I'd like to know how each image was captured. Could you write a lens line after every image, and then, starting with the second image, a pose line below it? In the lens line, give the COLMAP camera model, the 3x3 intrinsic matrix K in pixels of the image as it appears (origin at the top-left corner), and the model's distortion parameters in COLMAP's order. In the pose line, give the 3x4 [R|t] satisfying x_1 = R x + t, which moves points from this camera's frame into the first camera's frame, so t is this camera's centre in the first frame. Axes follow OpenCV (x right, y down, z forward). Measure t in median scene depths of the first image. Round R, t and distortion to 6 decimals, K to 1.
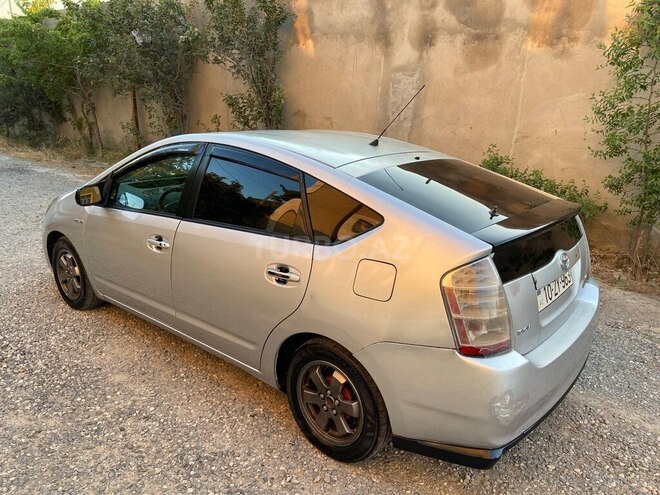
lens RADIAL K [[494.3, 0, 327.4], [0, 494.3, 252.1], [0, 0, 1]] dist [0.094729, -0.121080]
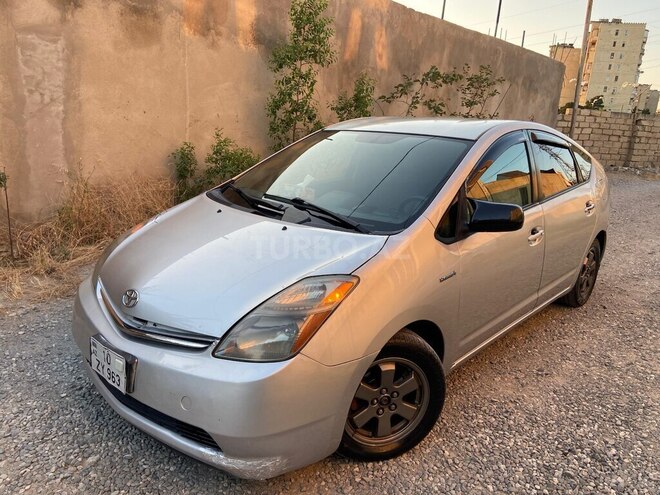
lens RADIAL K [[496.8, 0, 332.2], [0, 496.8, 254.8], [0, 0, 1]] dist [0.087671, -0.109684]
pose [[0.041788, -0.287772, 0.956787, -1.016563], [0.253514, 0.929338, 0.268444, -0.266903], [-0.966429, 0.231341, 0.111790, 1.002678]]
